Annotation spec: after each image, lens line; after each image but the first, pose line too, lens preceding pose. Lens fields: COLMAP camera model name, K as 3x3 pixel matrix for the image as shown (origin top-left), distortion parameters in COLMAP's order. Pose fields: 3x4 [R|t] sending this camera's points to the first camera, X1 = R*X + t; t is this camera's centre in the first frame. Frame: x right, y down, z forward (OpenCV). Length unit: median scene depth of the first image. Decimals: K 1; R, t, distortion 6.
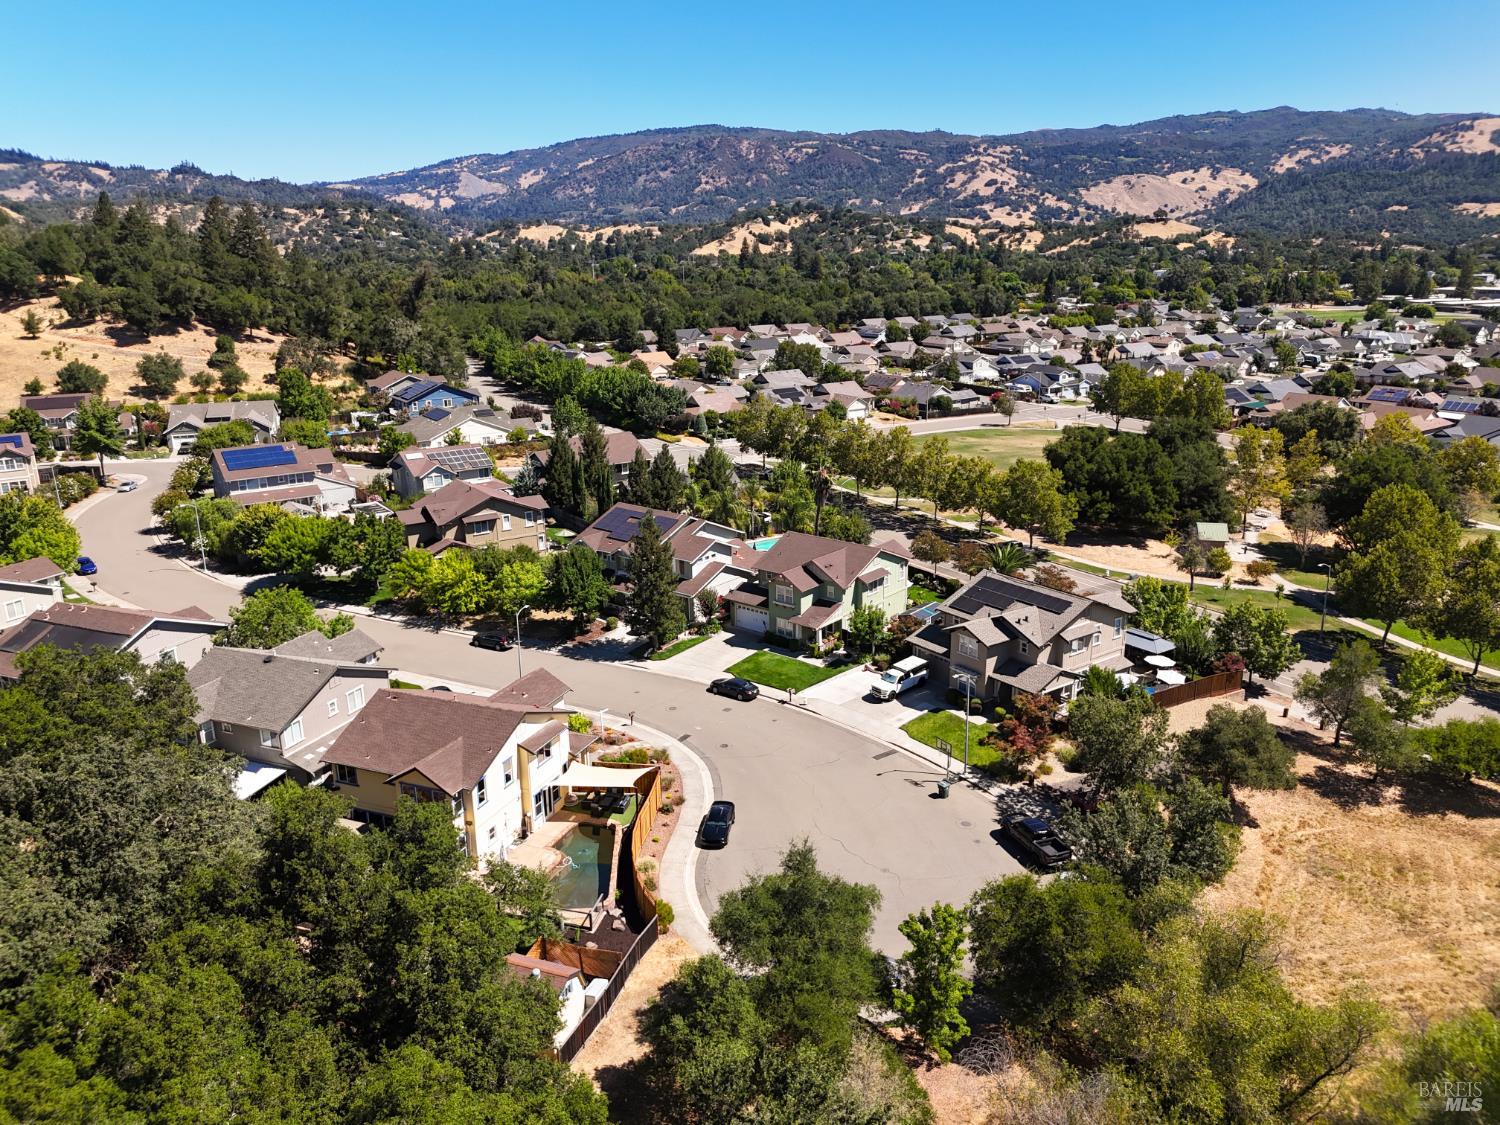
lens RADIAL K [[1108.9, 0, 755.5], [0, 1108.9, 564.2], [0, 0, 1]] dist [0.067632, -0.065297]
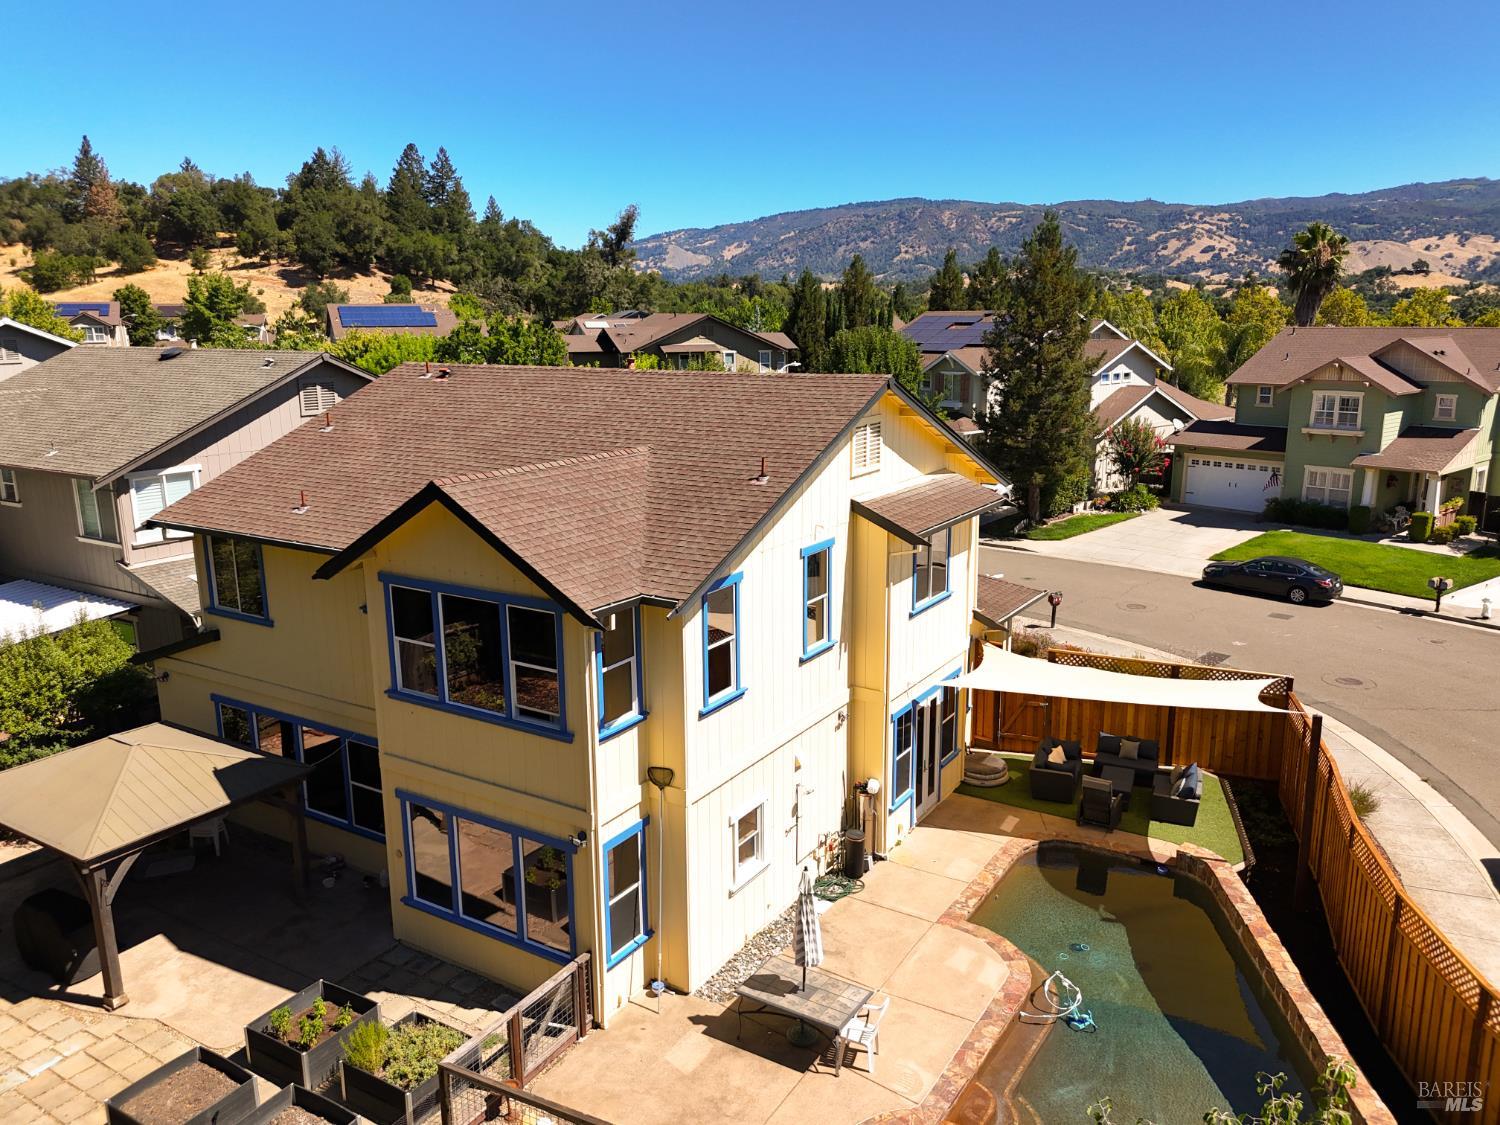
lens RADIAL K [[1108.9, 0, 755.5], [0, 1108.9, 564.2], [0, 0, 1]] dist [0.067632, -0.065297]
pose [[0.985874, 0.044692, -0.161414, -0.128428], [-0.054657, 0.996829, -0.057829, 0.127080], [0.158318, 0.065835, 0.985191, 0.492886]]
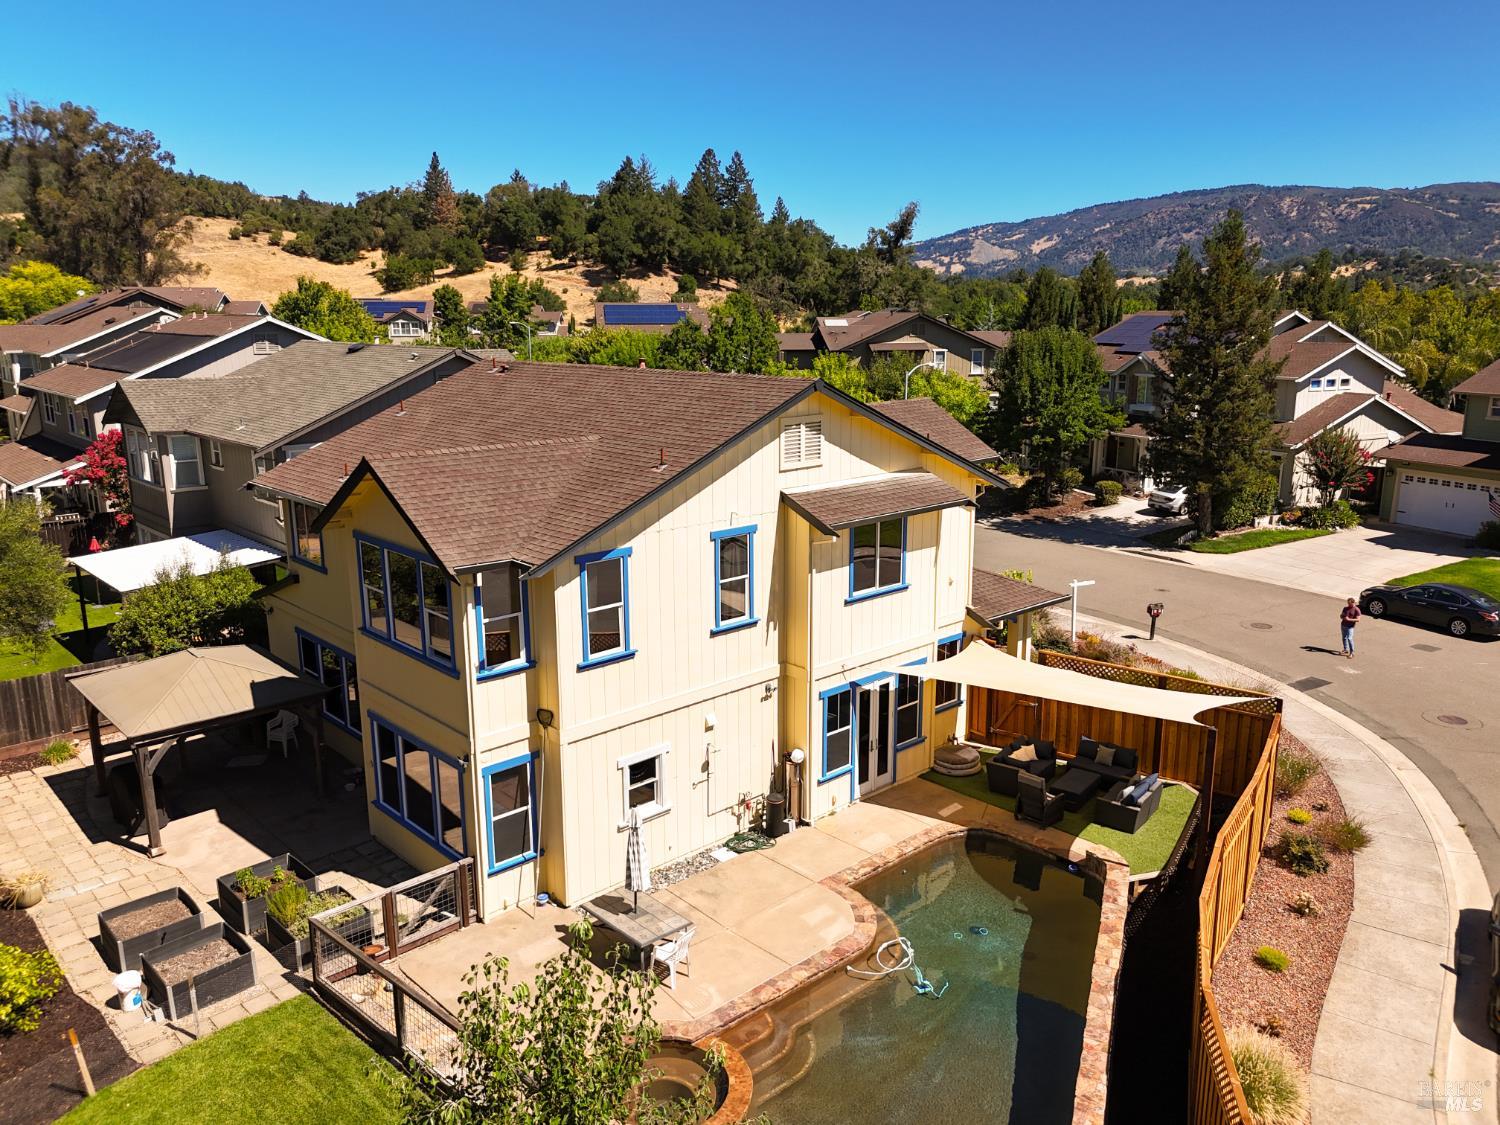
lens RADIAL K [[1108.9, 0, 755.5], [0, 1108.9, 564.2], [0, 0, 1]] dist [0.067632, -0.065297]
pose [[0.908793, 0.105292, -0.403743, -0.068996], [-0.128684, 0.991196, -0.031162, 0.125049], [0.396907, 0.080275, 0.914342, 0.491407]]
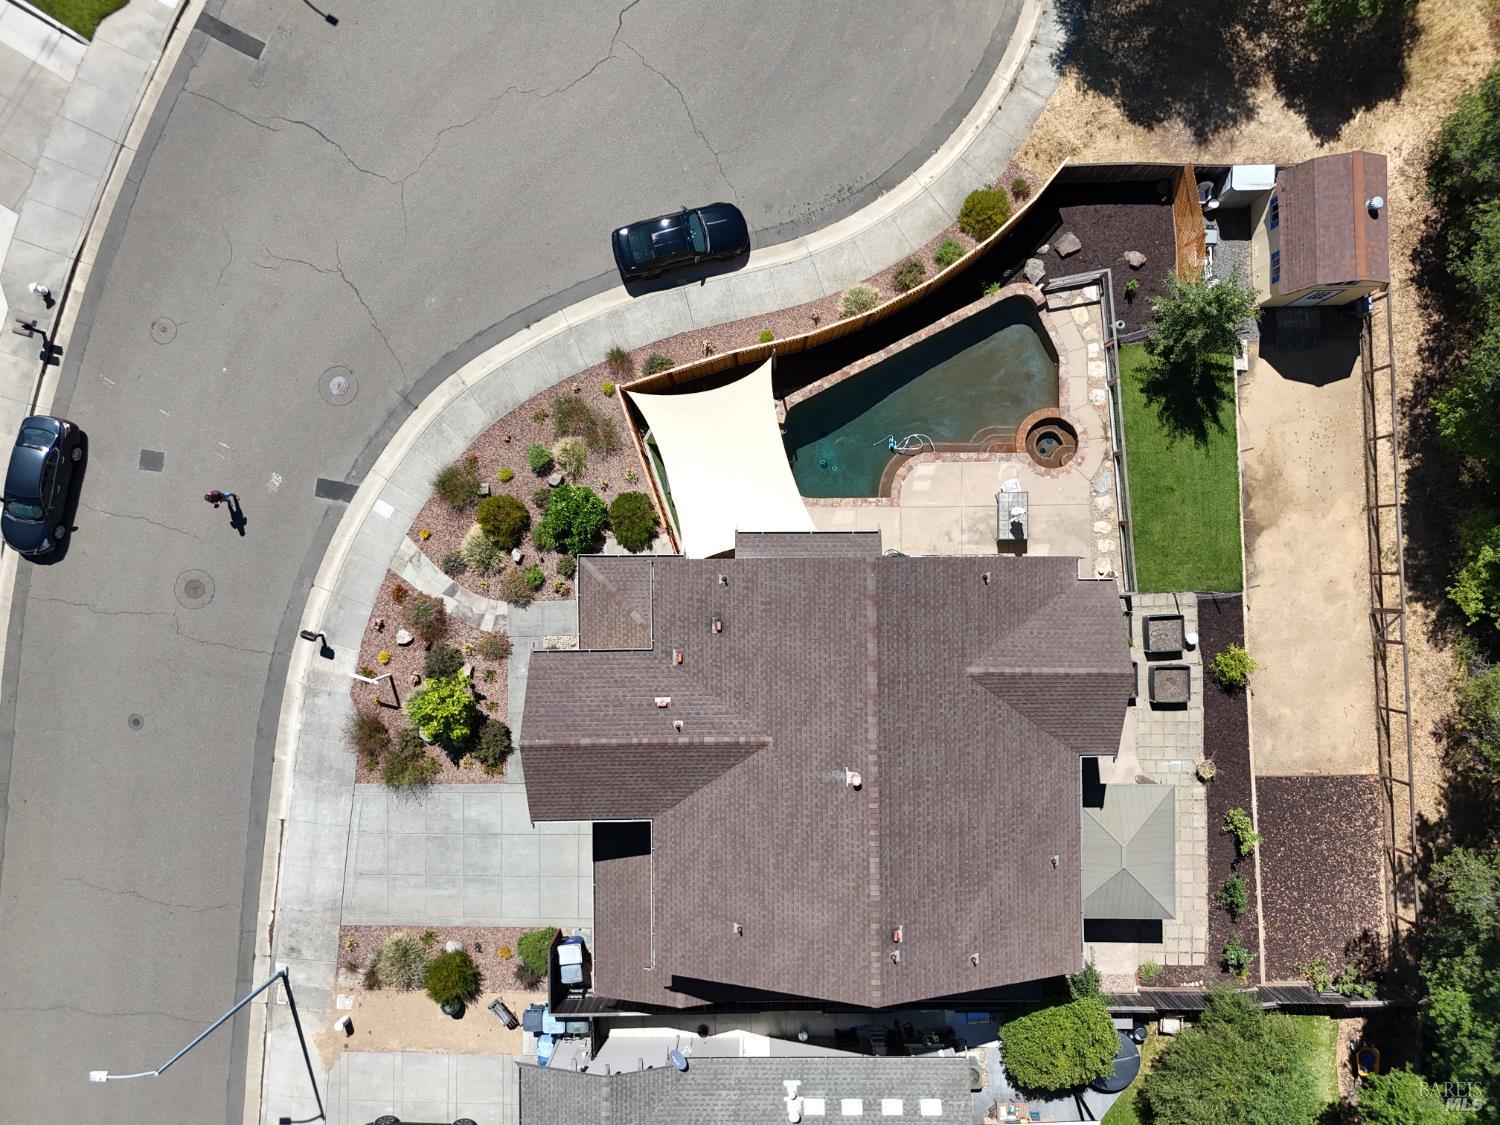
lens RADIAL K [[1108.9, 0, 755.5], [0, 1108.9, 564.2], [0, 0, 1]] dist [0.067632, -0.065297]
pose [[-0.384752, -0.922723, 0.023394, -0.133638], [0.276130, -0.090881, 0.956814, -0.175300], [-0.880749, 0.374596, 0.289758, 0.608467]]
